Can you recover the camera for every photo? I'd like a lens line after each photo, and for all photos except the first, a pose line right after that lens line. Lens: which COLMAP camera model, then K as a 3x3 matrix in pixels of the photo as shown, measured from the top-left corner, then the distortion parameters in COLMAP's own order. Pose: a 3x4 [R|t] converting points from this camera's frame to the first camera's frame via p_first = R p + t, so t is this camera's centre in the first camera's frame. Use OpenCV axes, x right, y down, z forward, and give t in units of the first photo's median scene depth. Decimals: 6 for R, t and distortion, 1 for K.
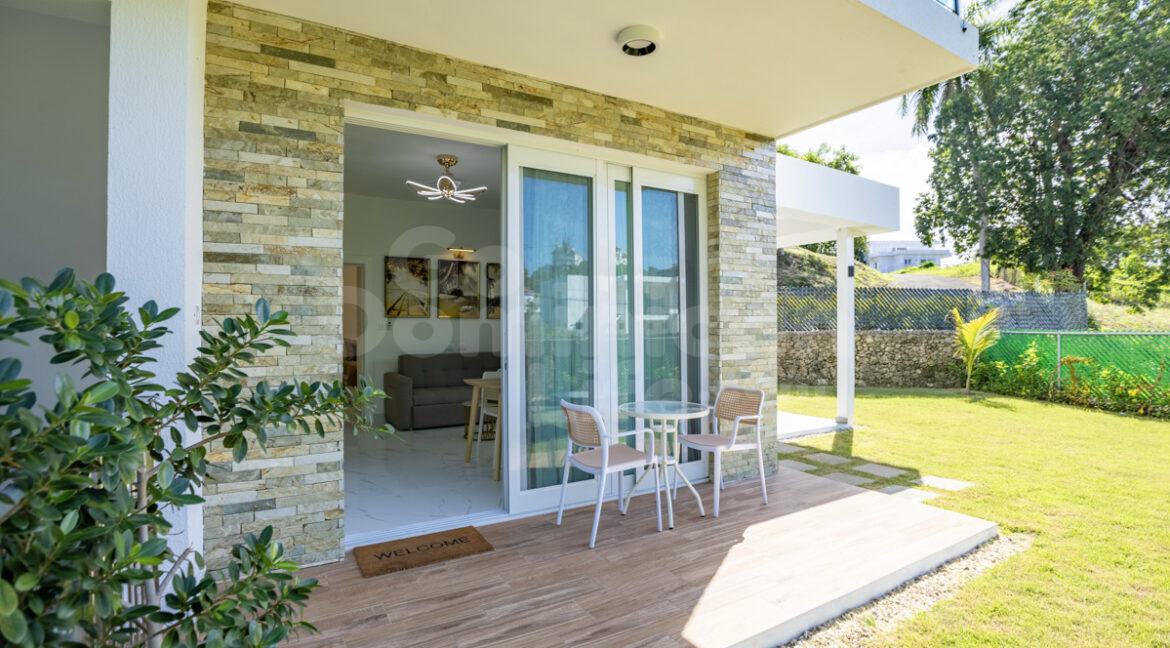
lens RADIAL K [[548.2, 0, 587.8], [0, 548.2, 327.4], [0, 0, 1]] dist [-0.054231, 0.007046]
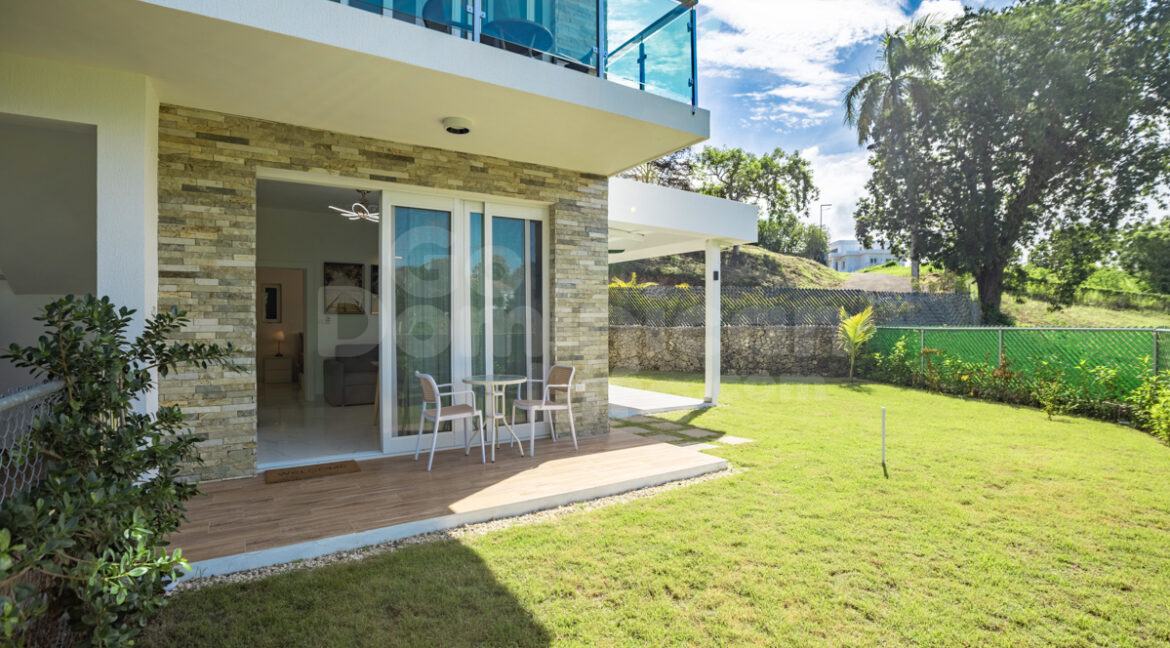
lens RADIAL K [[548.2, 0, 591.7], [0, 548.2, 330.5], [0, 0, 1]] dist [-0.054231, 0.007046]
pose [[0.999365, 0.000037, 0.035618, 0.295011], [-0.000443, 0.999935, 0.011397, 0.007426], [-0.035616, -0.011406, 0.999300, -0.357731]]
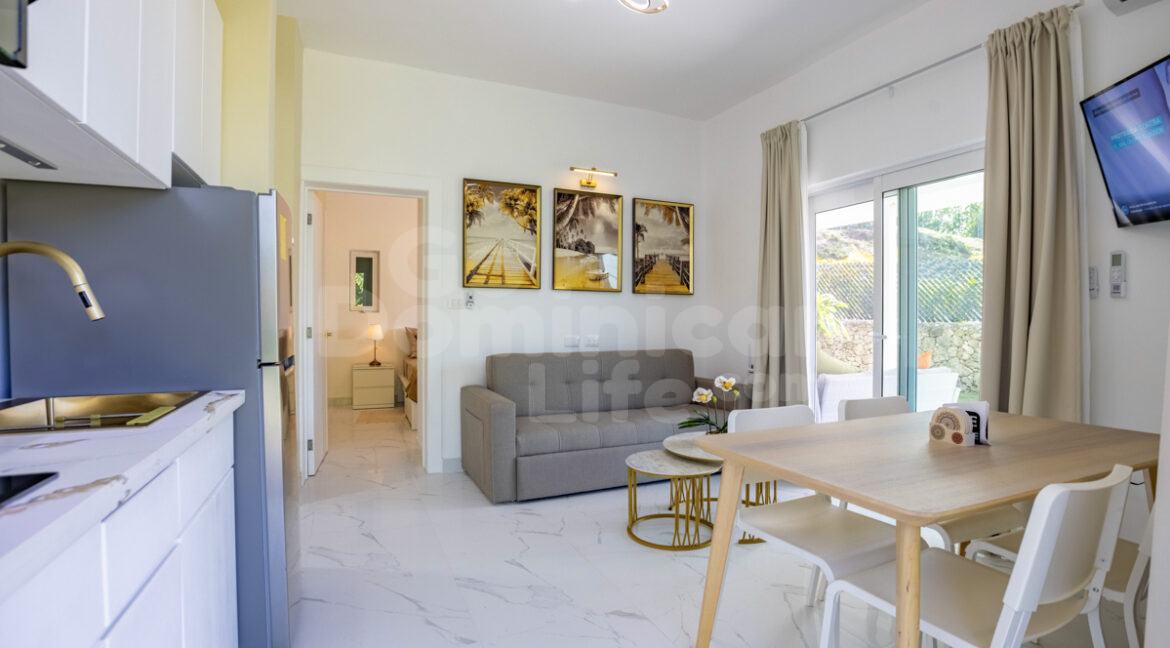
lens RADIAL K [[548.2, 0, 591.4], [0, 548.2, 324.5], [0, 0, 1]] dist [-0.054231, 0.007046]
pose [[0.992882, 0.004924, -0.119004, -0.302203], [-0.004110, 0.999966, 0.007087, 0.026107], [0.119035, -0.006547, 0.992868, 0.791121]]
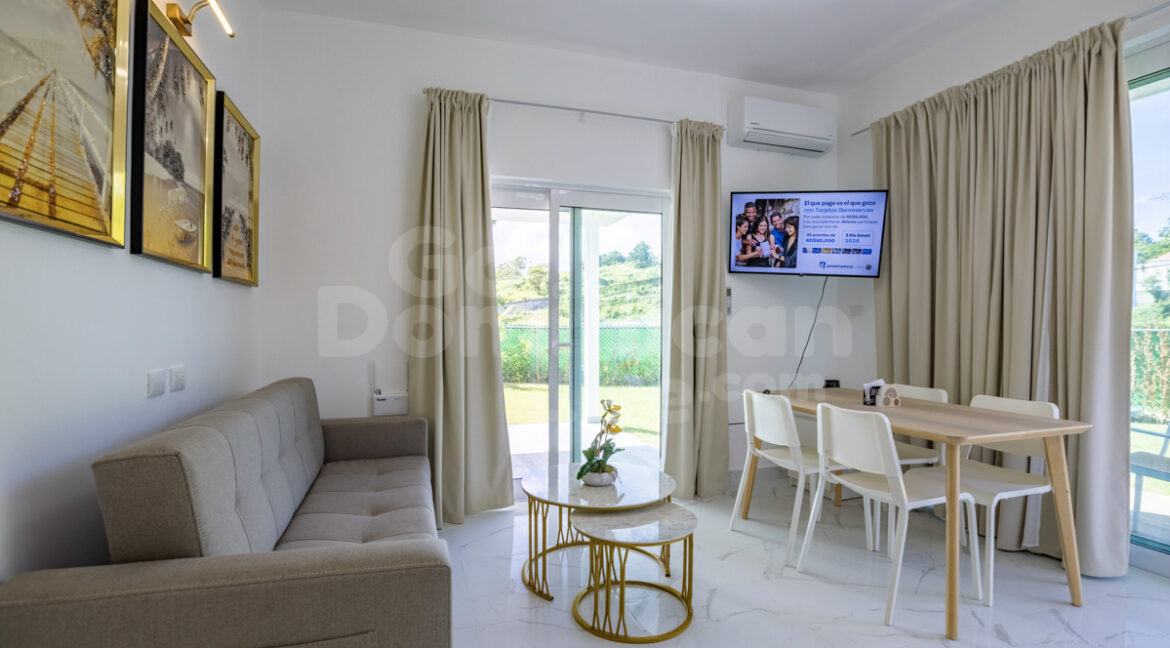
lens RADIAL K [[548.2, 0, 583.7], [0, 548.2, 331.0], [0, 0, 1]] dist [-0.054231, 0.007046]
pose [[0.238738, -0.008051, 0.971051, -0.803091], [-0.004452, 0.999946, 0.009385, 0.019595], [-0.971074, -0.006564, 0.238689, 1.414829]]
